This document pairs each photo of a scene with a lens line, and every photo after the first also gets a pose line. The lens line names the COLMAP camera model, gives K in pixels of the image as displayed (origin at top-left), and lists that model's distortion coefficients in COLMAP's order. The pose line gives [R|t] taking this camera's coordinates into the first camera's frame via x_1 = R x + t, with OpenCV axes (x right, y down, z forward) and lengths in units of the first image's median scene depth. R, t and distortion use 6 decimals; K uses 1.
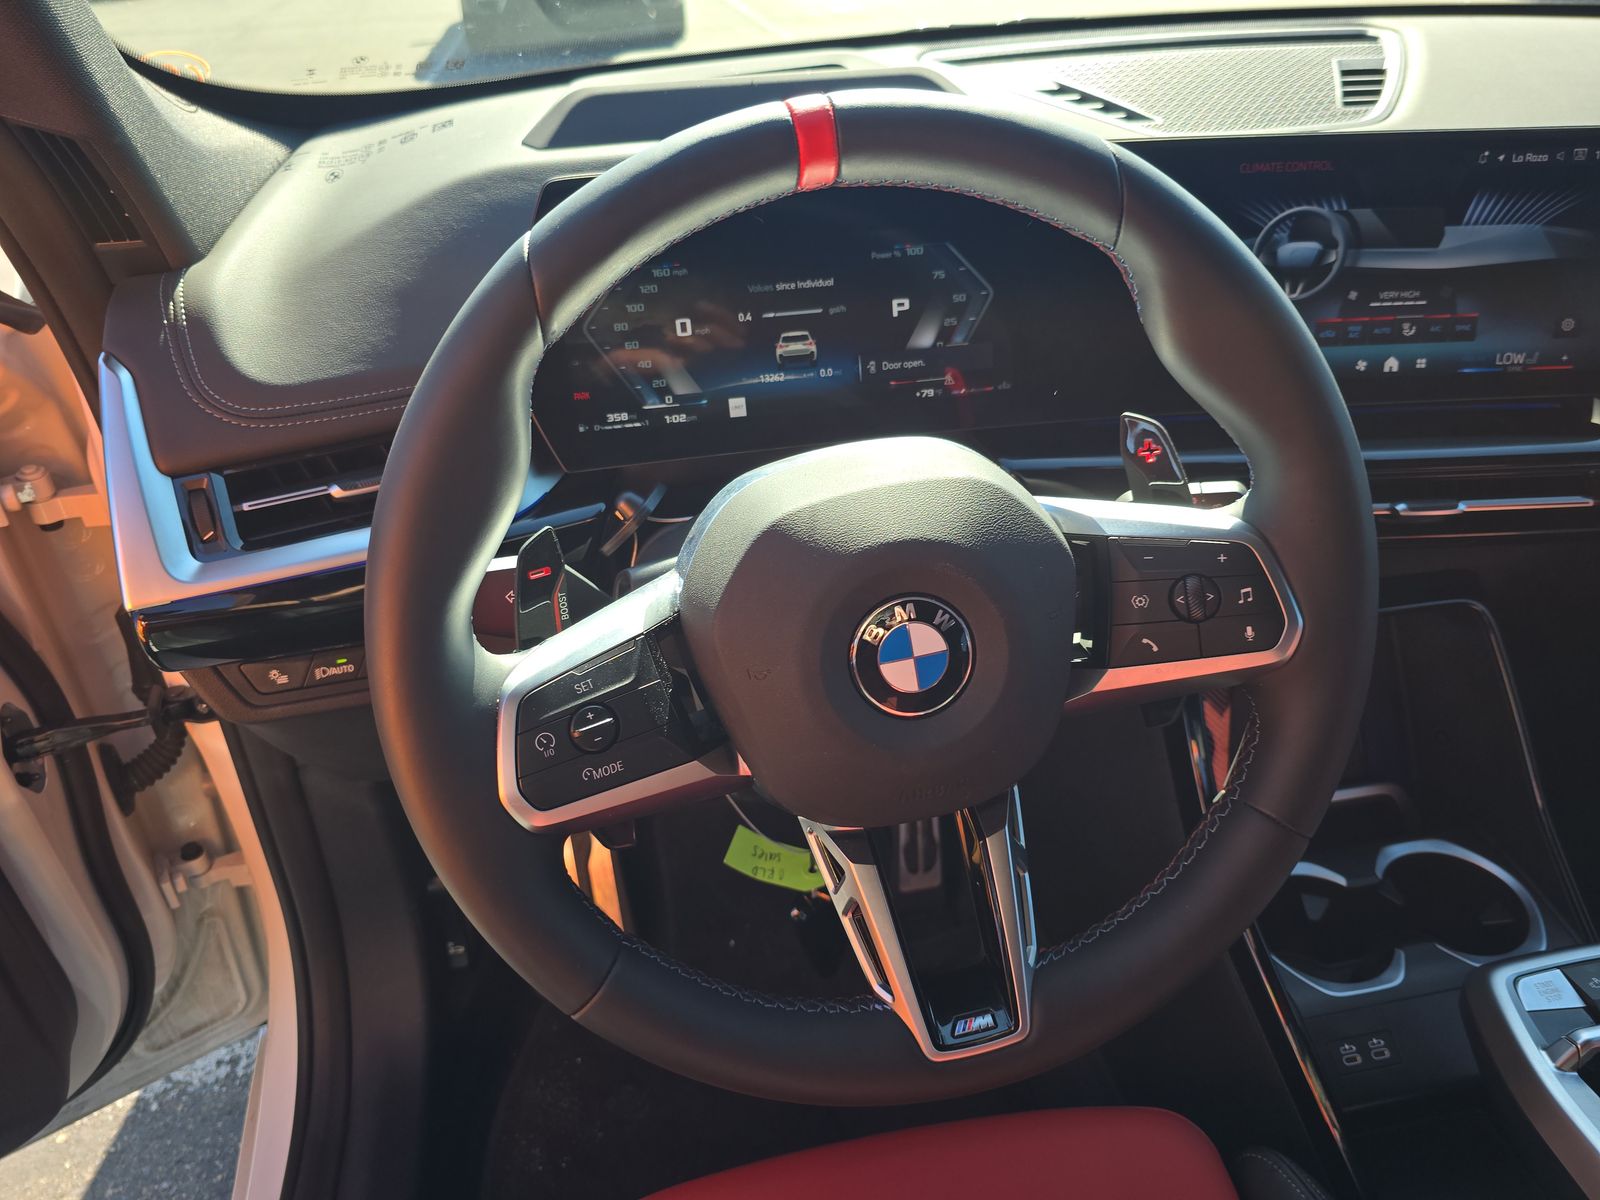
lens RADIAL K [[1081.1, 0, 745.5], [0, 1081.1, 587.8], [0, 0, 1]] dist [0.027146, -0.032885]
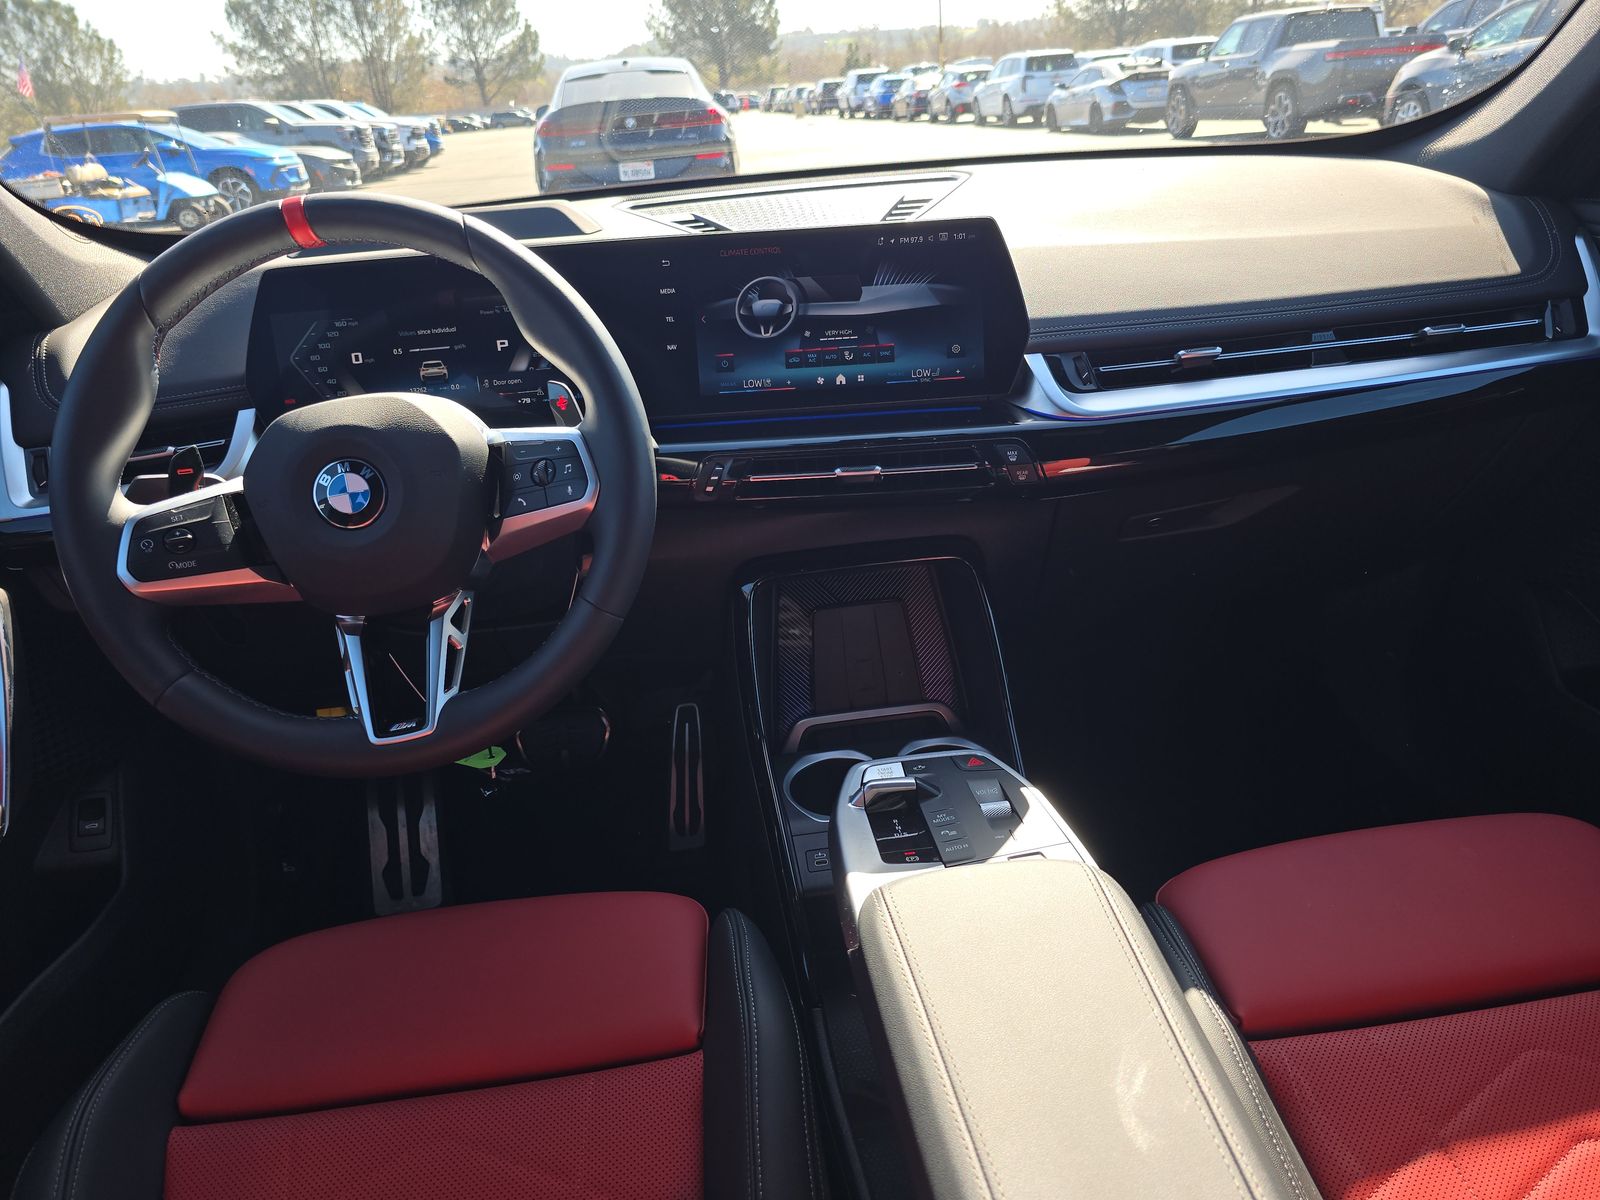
lens RADIAL K [[1081.1, 0, 787.9], [0, 1081.1, 607.7], [0, 0, 1]] dist [0.027146, -0.032885]
pose [[0.997637, -0.008324, -0.068194, 0.644408], [-0.001287, 0.990194, -0.139694, 0.322651], [0.068688, 0.139452, 0.987844, -0.438421]]
